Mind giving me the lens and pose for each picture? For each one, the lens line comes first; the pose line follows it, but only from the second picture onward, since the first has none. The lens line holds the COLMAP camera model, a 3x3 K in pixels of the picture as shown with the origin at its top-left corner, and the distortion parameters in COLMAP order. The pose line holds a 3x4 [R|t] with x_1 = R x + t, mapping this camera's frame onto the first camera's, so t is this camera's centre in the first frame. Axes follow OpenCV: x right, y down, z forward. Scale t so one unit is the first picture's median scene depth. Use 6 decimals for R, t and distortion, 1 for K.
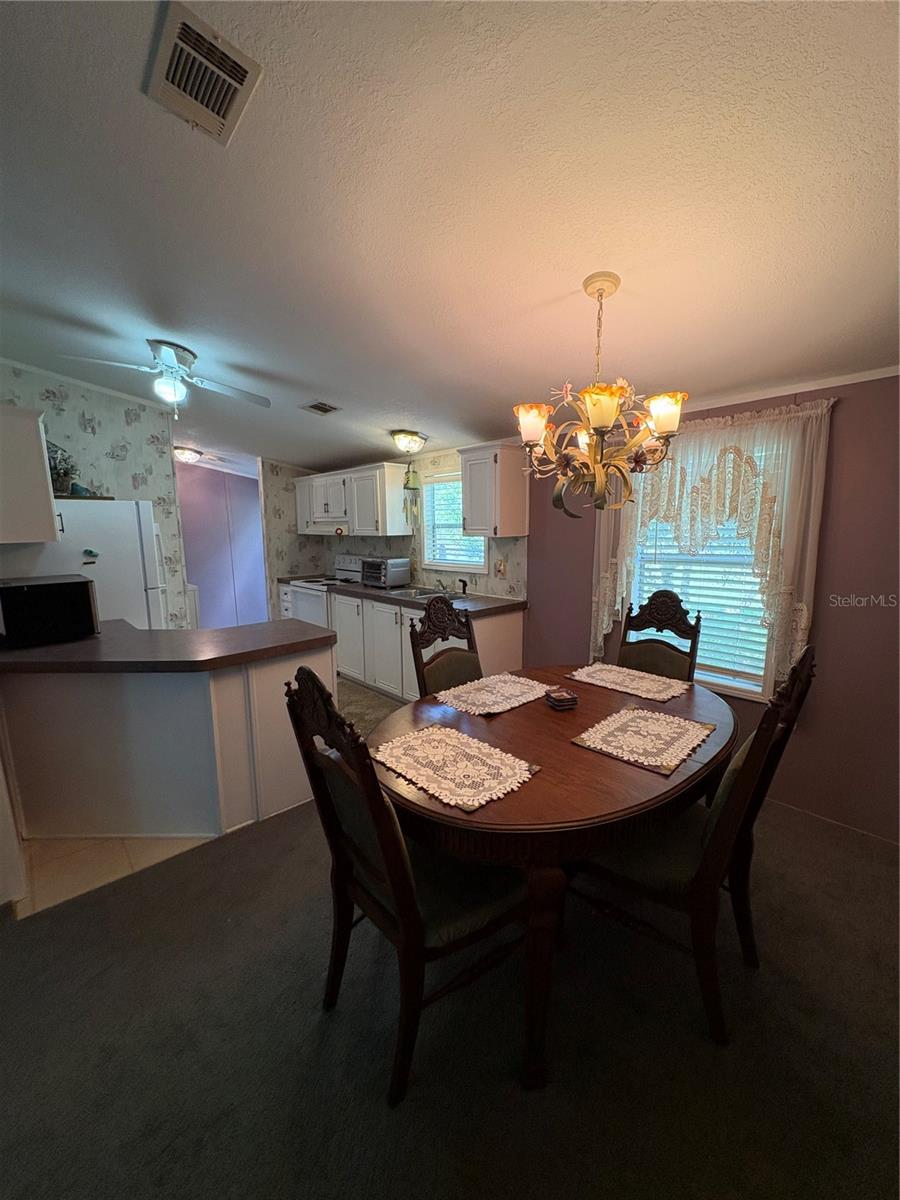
lens RADIAL K [[477.0, 0, 449.0], [0, 477.0, 596.4], [0, 0, 1]] dist [0.001762, 0.000138]
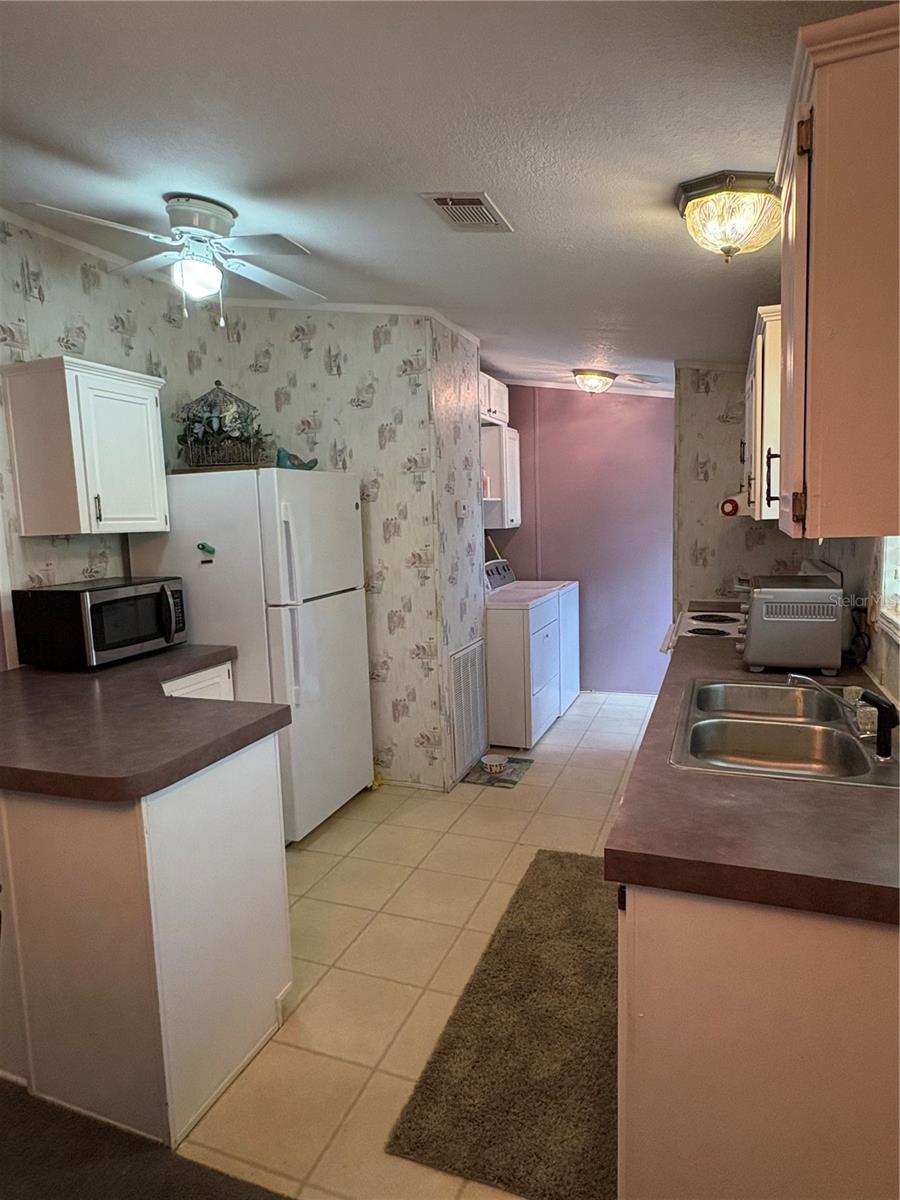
lens RADIAL K [[707.1, 0, 455.2], [0, 707.1, 599.0], [0, 0, 1]] dist [-0.014829, 0.002691]
pose [[0.442864, 0.102529, -0.890707, 0.235195], [-0.102283, 0.992732, 0.063418, -0.080658], [0.890735, 0.063018, 0.450133, 0.582307]]
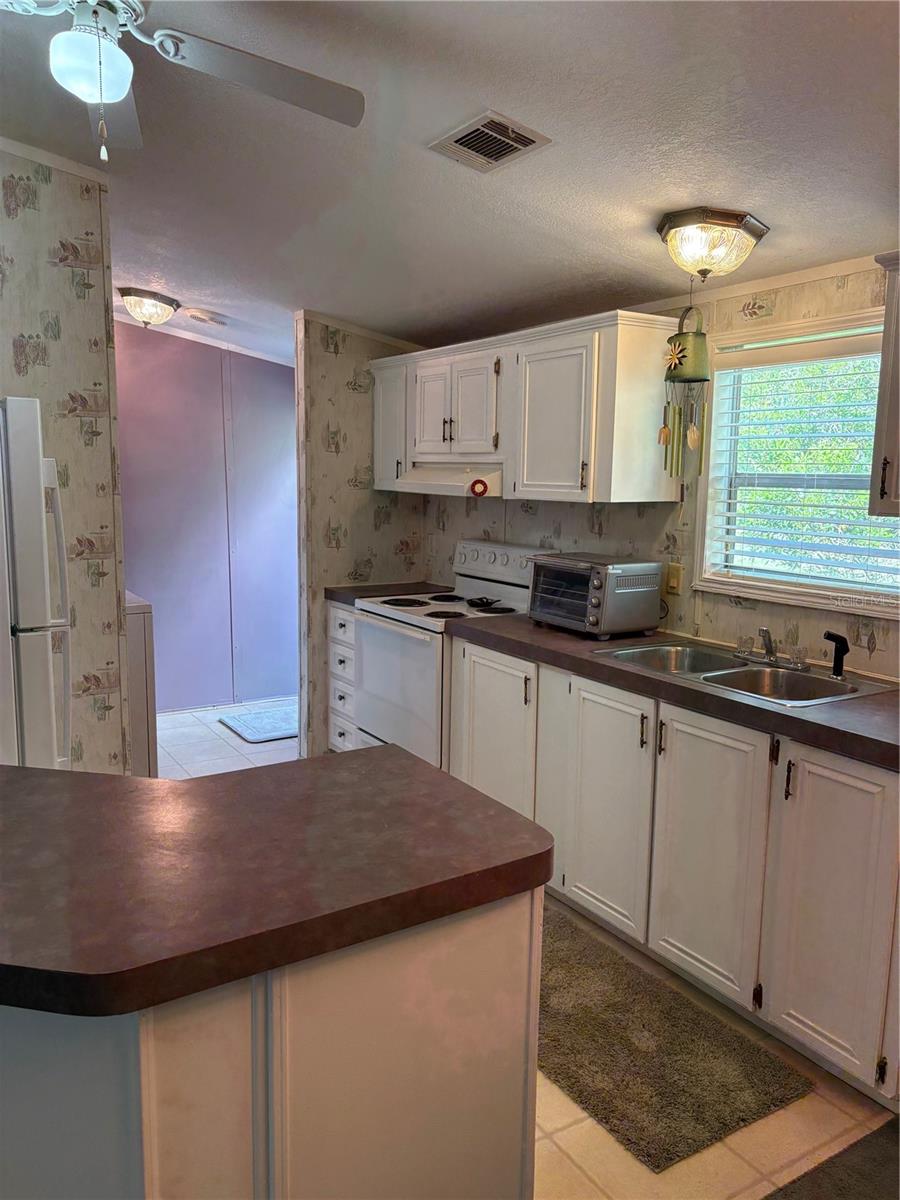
lens RADIAL K [[906.9, 0, 443.7], [0, 906.9, 604.6], [0, 0, 1]] dist [0.032787, -0.028470]
pose [[0.981053, 0.050988, -0.186910, -0.122695], [-0.051339, 0.998677, 0.002964, -0.040824], [0.186814, 0.006688, 0.982373, 0.258268]]
